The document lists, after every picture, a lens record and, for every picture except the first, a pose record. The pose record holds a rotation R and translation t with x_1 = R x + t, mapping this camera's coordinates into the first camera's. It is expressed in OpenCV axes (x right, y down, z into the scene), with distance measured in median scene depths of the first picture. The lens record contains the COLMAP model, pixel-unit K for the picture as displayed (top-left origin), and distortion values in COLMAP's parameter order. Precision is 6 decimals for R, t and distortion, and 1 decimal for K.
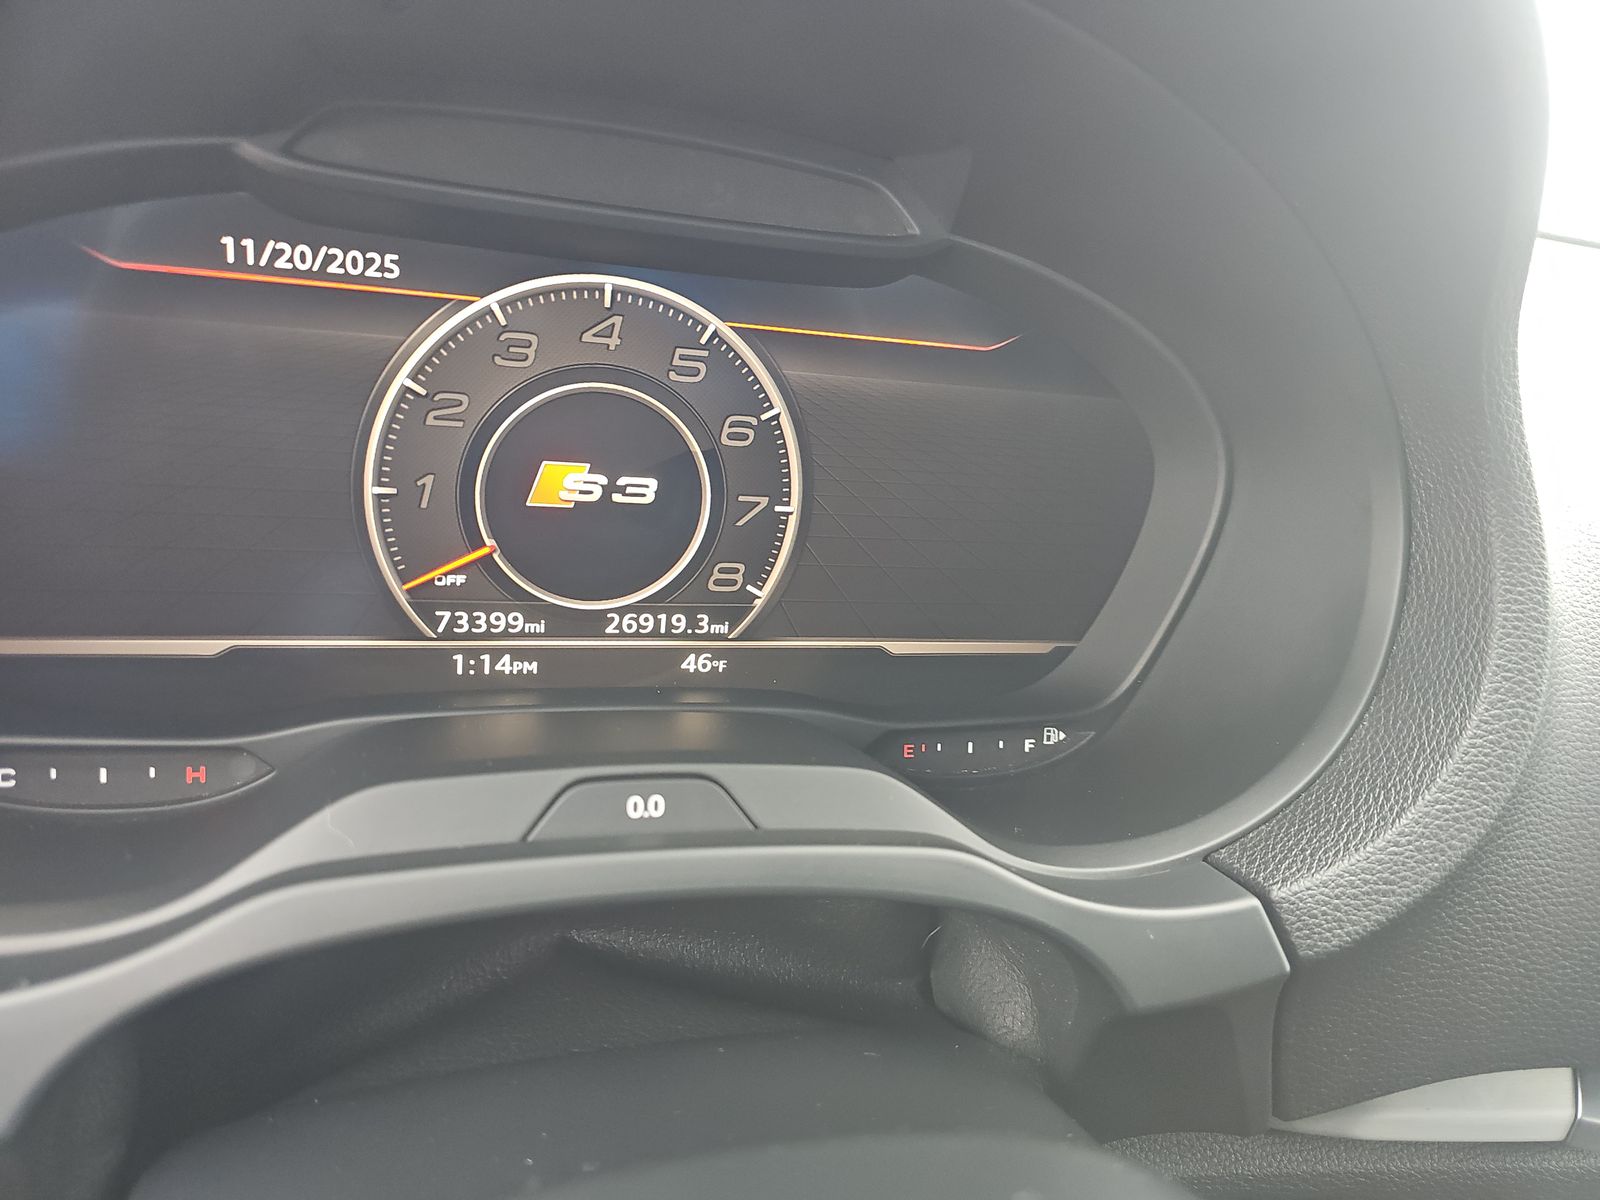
lens RADIAL K [[1075.8, 0, 796.6], [0, 1075.8, 615.5], [0, 0, 1]] dist [0.000796, -0.004951]
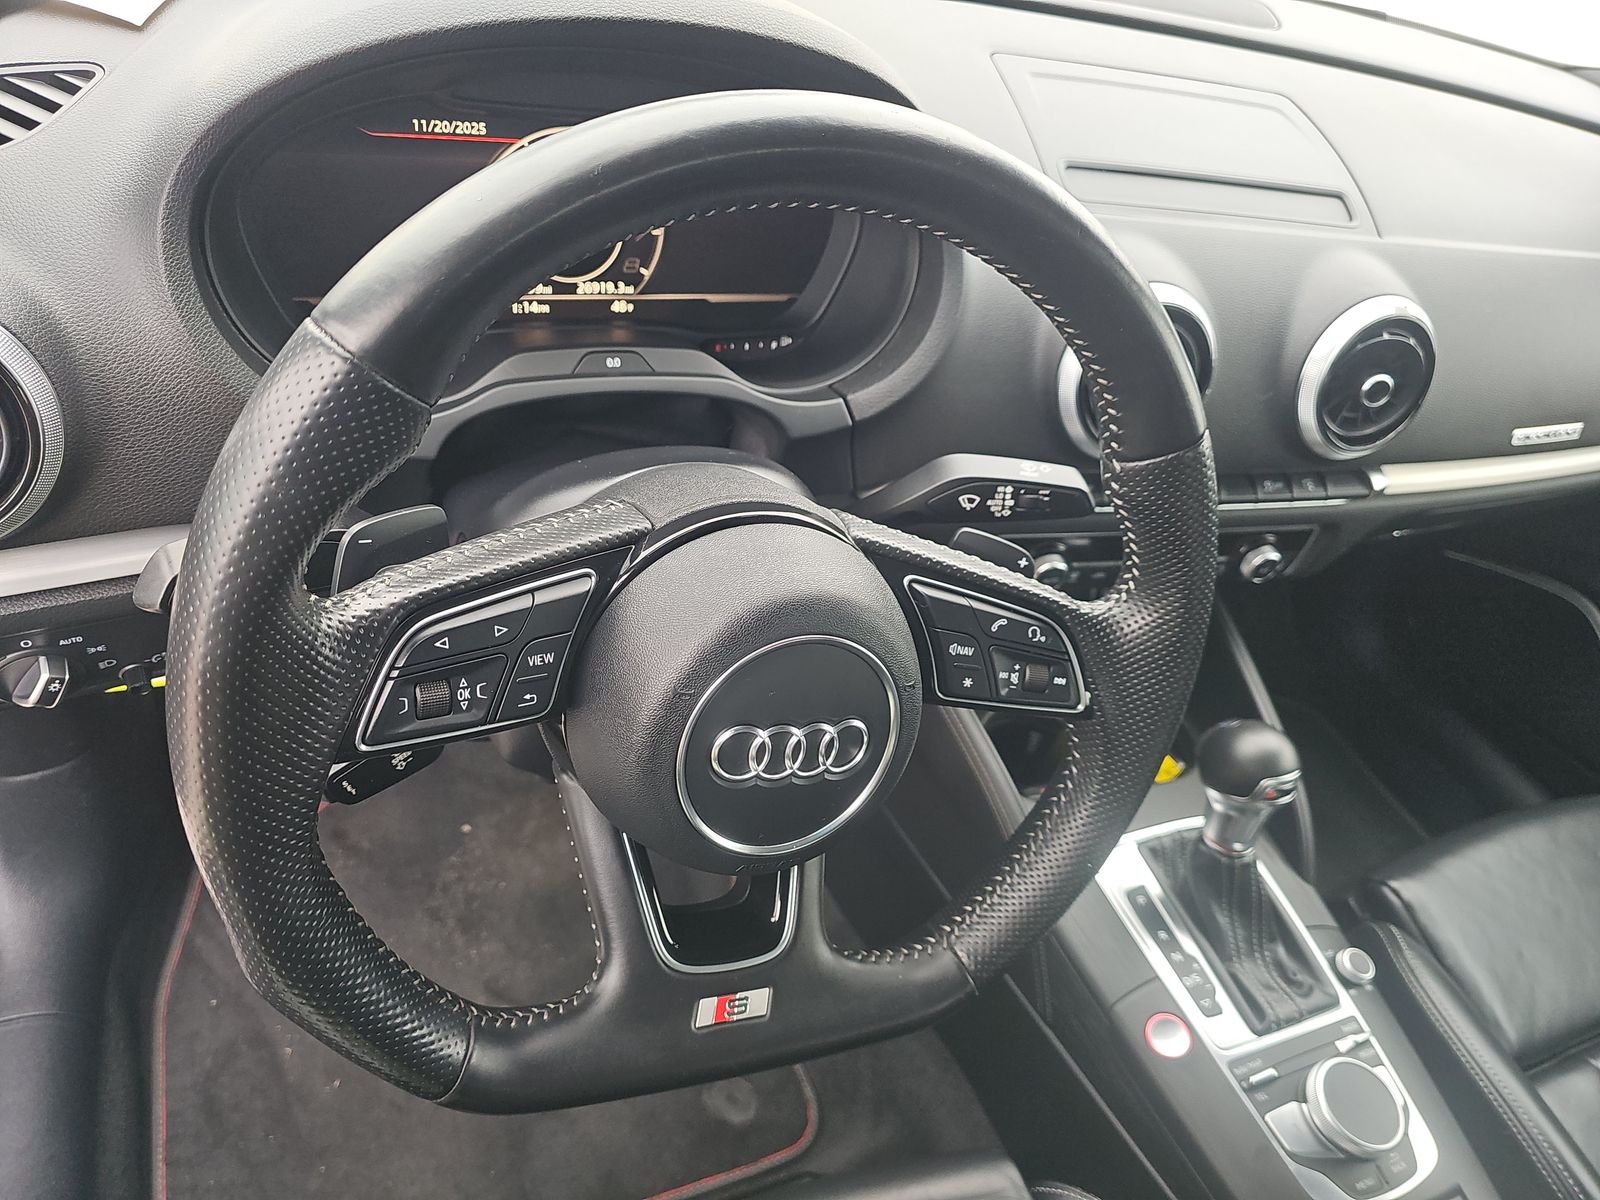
lens RADIAL K [[1075.8, 0, 796.6], [0, 1075.8, 615.5], [0, 0, 1]] dist [0.000796, -0.004951]
pose [[0.992577, -0.035131, 0.116429, -0.013025], [-0.005315, 0.943920, 0.330130, -0.094492], [-0.121498, -0.328299, 0.936727, -1.417199]]
